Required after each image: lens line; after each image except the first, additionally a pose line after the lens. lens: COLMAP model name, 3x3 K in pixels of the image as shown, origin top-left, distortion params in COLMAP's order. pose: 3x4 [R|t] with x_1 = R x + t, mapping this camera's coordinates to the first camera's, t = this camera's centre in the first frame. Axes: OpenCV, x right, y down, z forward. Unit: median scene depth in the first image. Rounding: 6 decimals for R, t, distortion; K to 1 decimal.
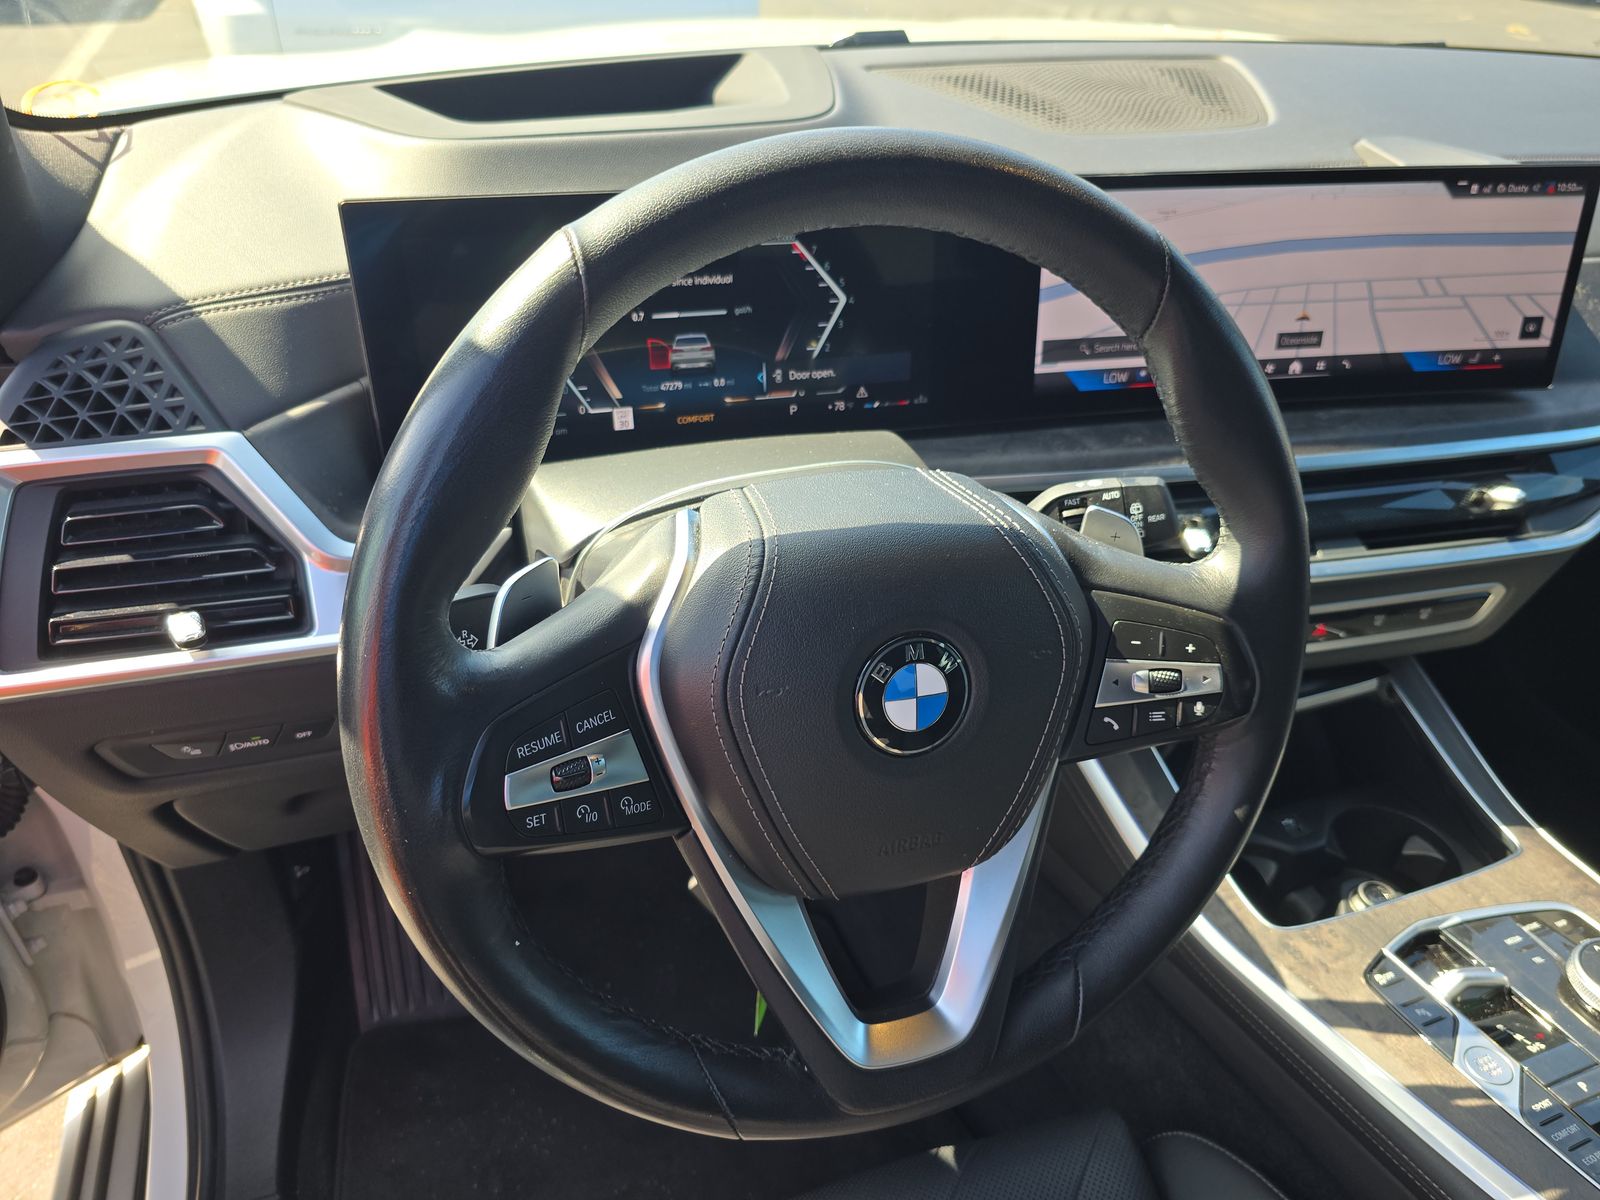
lens RADIAL K [[1096.7, 0, 800.0], [0, 1096.7, 600.0], [0, 0, 1]] dist [0.002714, -0.042226]
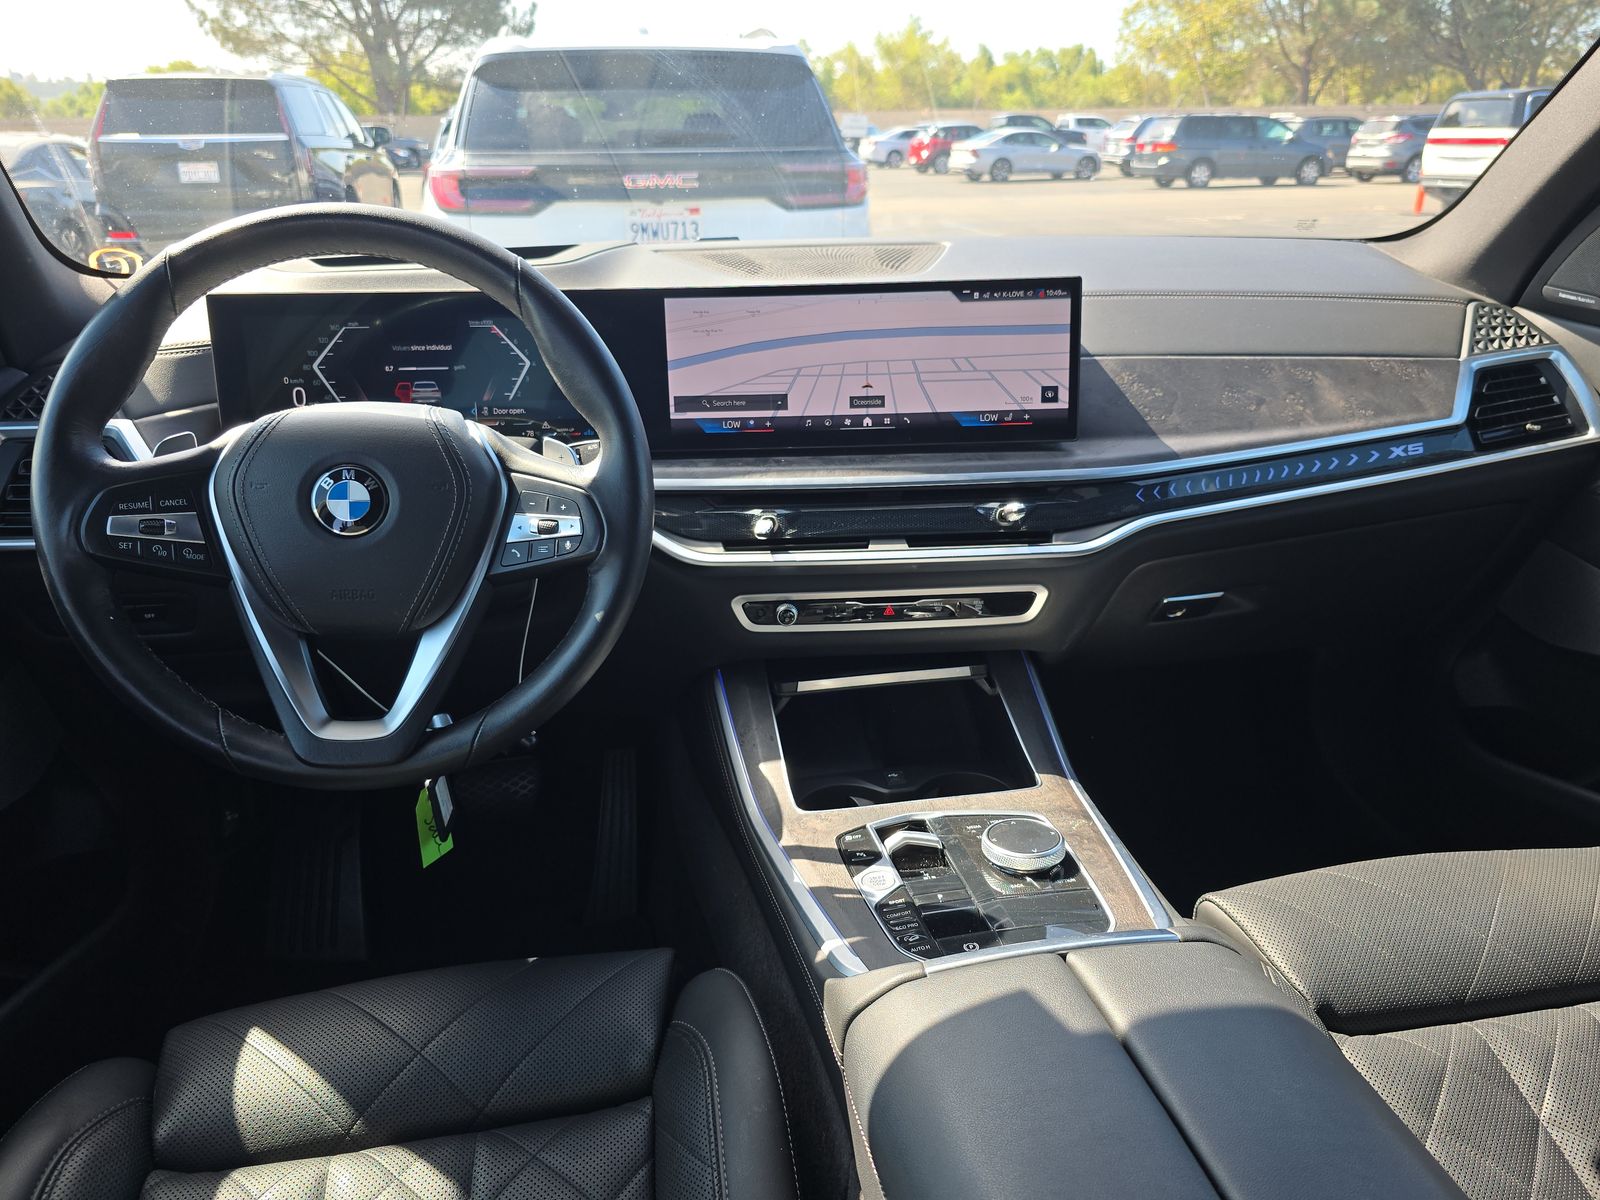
lens RADIAL K [[1090.7, 0, 854.4], [0, 1090.7, 596.5], [0, 0, 1]] dist [0.040754, -0.046740]
pose [[0.985591, 0.023973, -0.167440, 0.705389], [-0.062929, 0.970817, -0.231419, 0.348419], [0.157006, 0.238621, 0.958337, -0.312499]]
